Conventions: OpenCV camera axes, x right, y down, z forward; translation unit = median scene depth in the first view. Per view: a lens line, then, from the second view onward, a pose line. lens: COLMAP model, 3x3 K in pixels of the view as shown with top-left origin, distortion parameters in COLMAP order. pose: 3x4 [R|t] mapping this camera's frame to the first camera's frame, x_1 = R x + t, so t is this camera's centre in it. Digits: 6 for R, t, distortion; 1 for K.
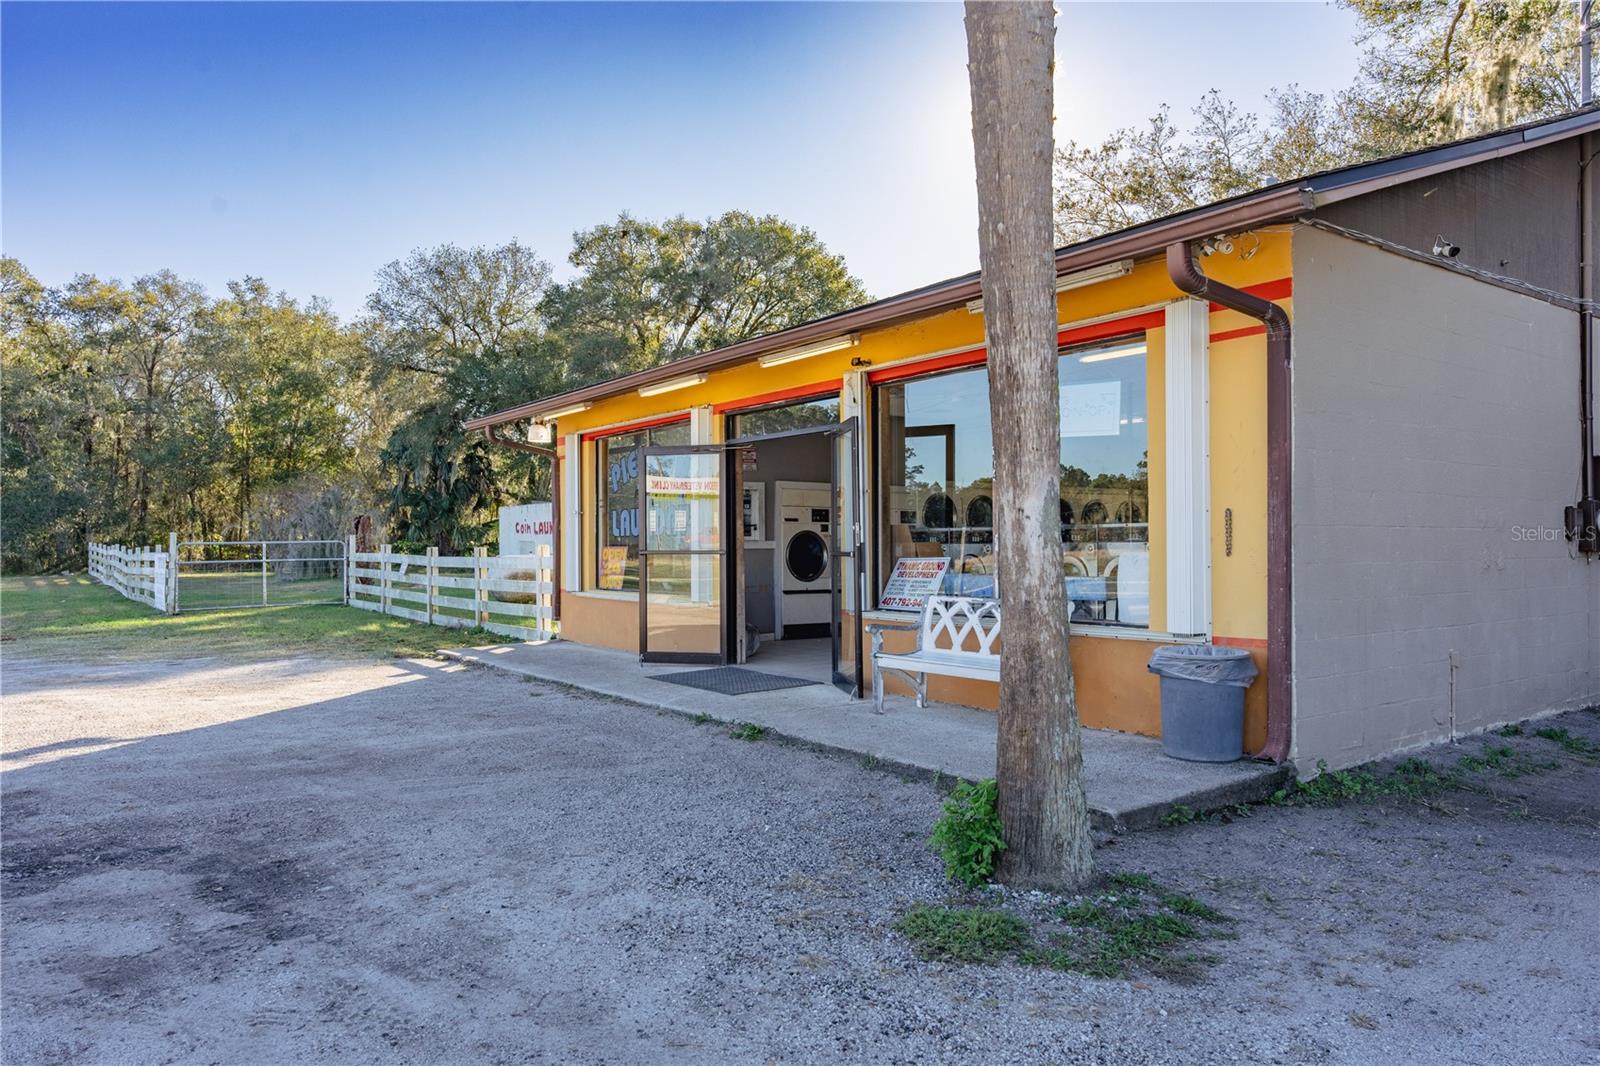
lens RADIAL K [[1088.3, 0, 800.0], [0, 1088.3, 533.0], [0, 0, 1]] dist [-0.000369, 0.000328]
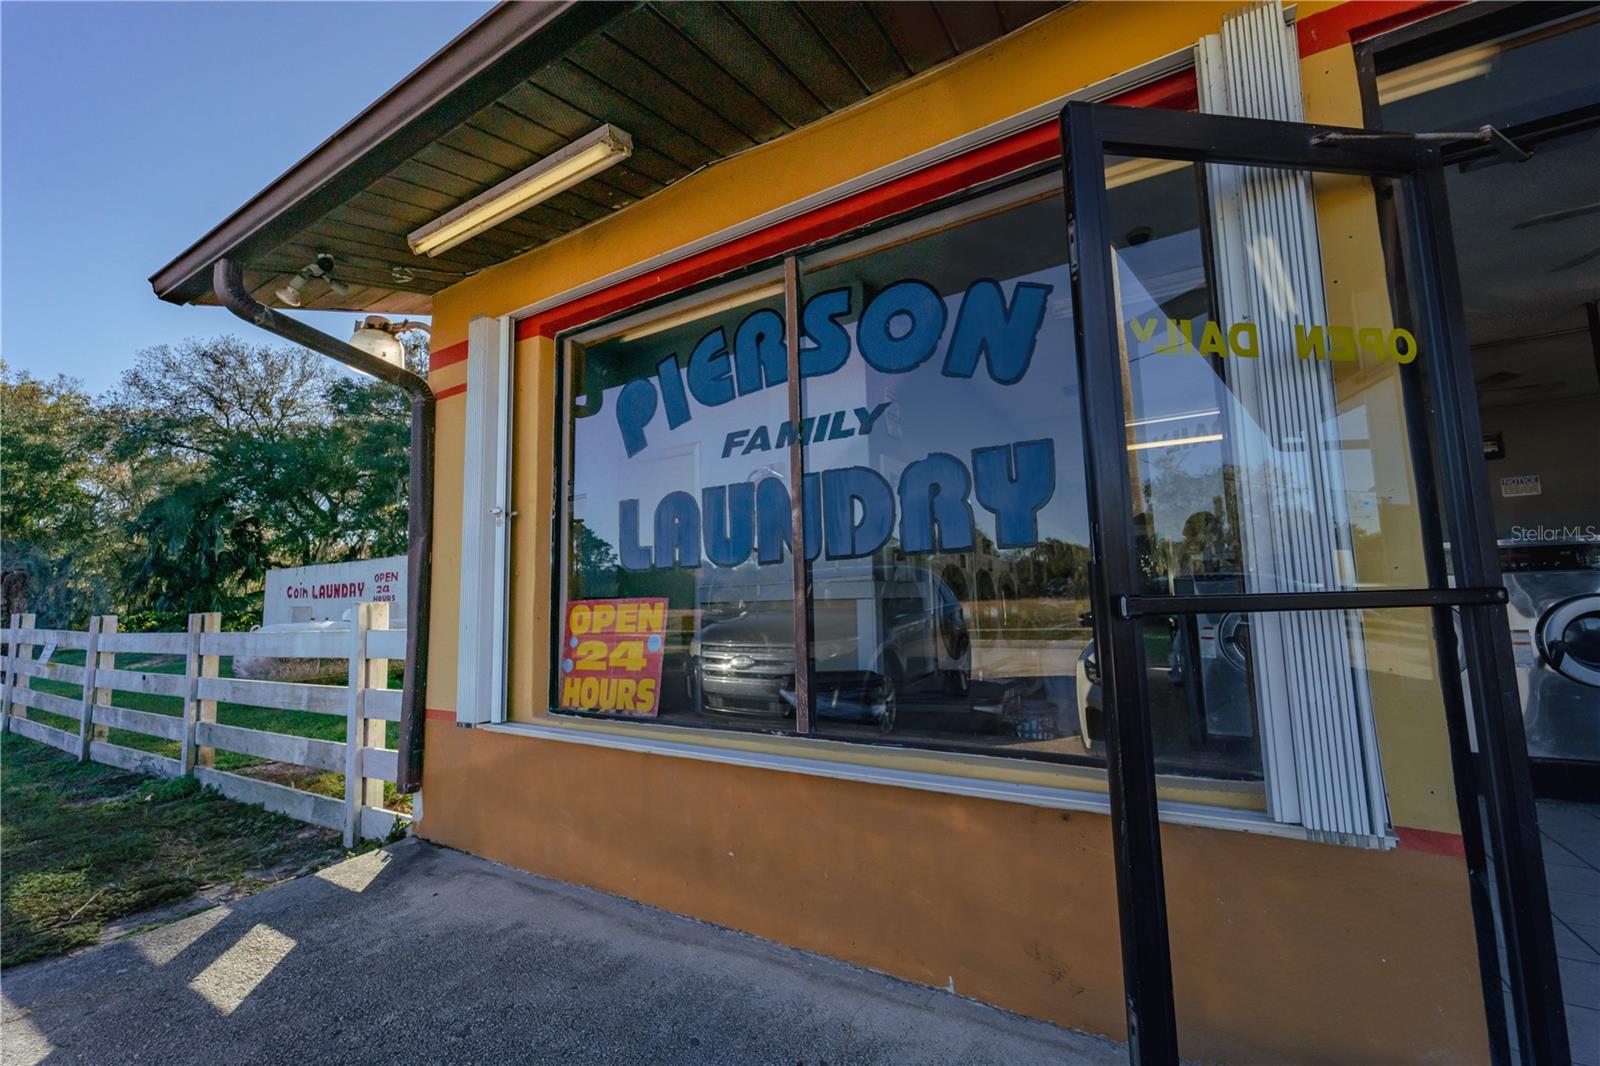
lens RADIAL K [[647.4, 0, 800.0], [0, 647.4, 533.0], [0, 0, 1]] dist [0.000011, -0.000229]
pose [[0.915495, 0.027039, 0.401419, -0.109074], [0.014292, 0.994924, -0.099610, 0.006533], [-0.402074, 0.096930, 0.910462, 0.409891]]
